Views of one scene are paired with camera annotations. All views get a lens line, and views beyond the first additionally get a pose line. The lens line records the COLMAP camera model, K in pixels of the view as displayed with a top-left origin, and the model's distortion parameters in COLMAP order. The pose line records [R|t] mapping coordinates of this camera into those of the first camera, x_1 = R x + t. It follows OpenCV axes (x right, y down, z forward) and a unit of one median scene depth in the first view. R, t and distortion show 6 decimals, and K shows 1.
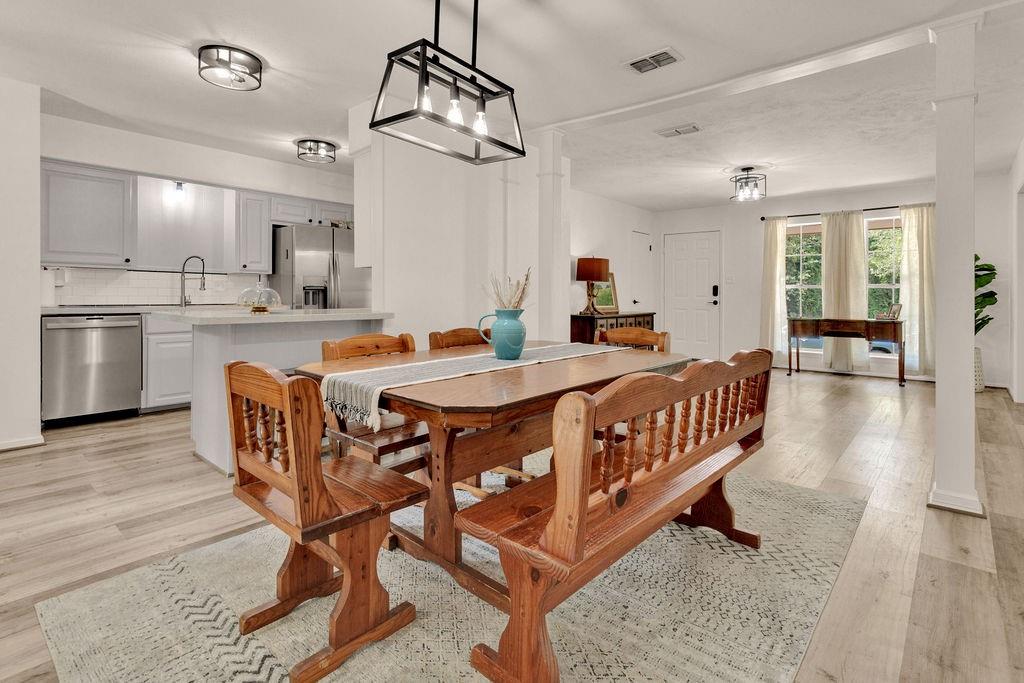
lens RADIAL K [[495.9, 0, 513.6], [0, 495.9, 298.0], [0, 0, 1]] dist [-0.004514, 0.000209]
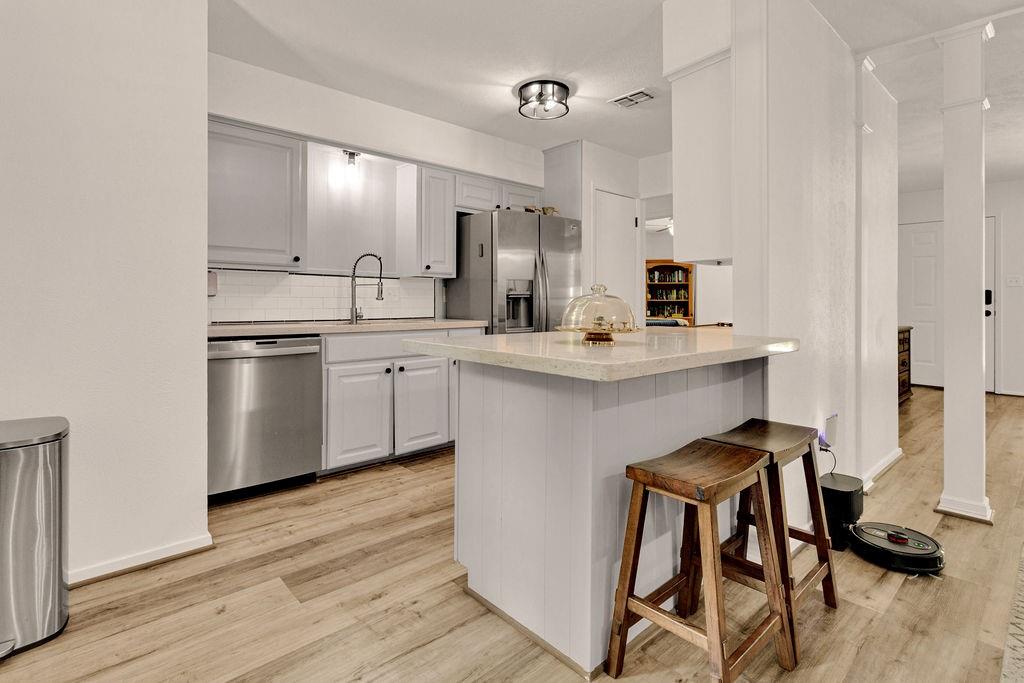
lens RADIAL K [[507.9, 0, 516.5], [0, 507.9, 293.8], [0, 0, 1]] dist [0.001891, 0.000332]
pose [[0.994228, -0.005208, -0.107157, -0.314488], [0.002776, 0.999735, -0.022835, -0.006669], [0.107248, 0.022406, 0.993980, 0.249910]]
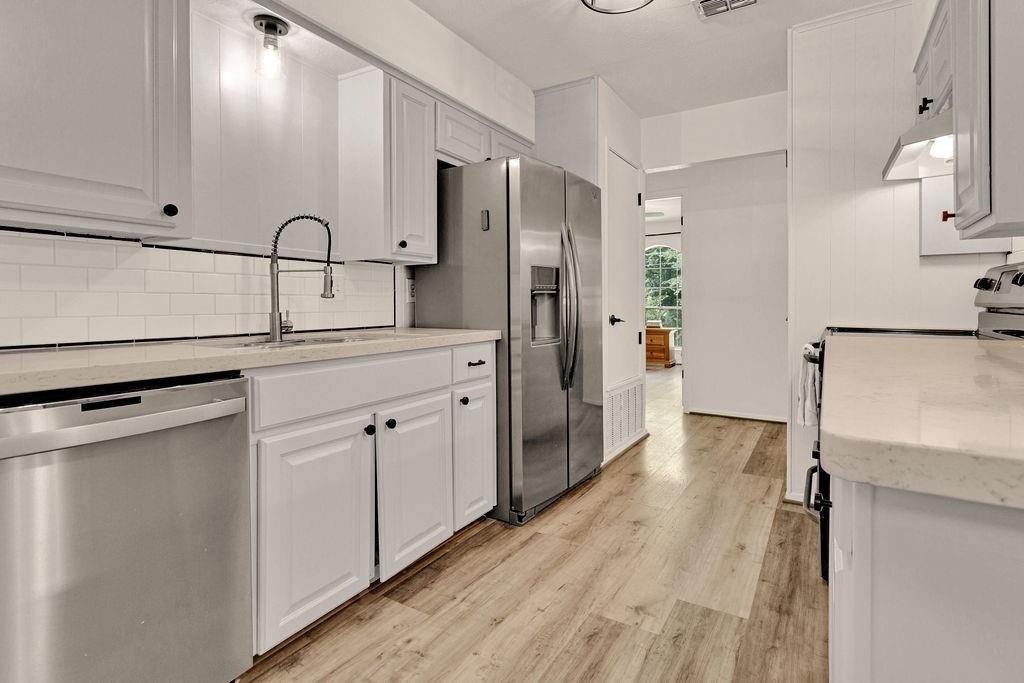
lens RADIAL K [[509.9, 0, 521.5], [0, 509.9, 304.0], [0, 0, 1]] dist [0.004425, 0.000723]
pose [[0.983594, -0.010913, 0.180069, -0.495131], [0.011591, 0.999929, -0.002712, -0.007347], [-0.180026, 0.004755, 0.983650, 0.501059]]
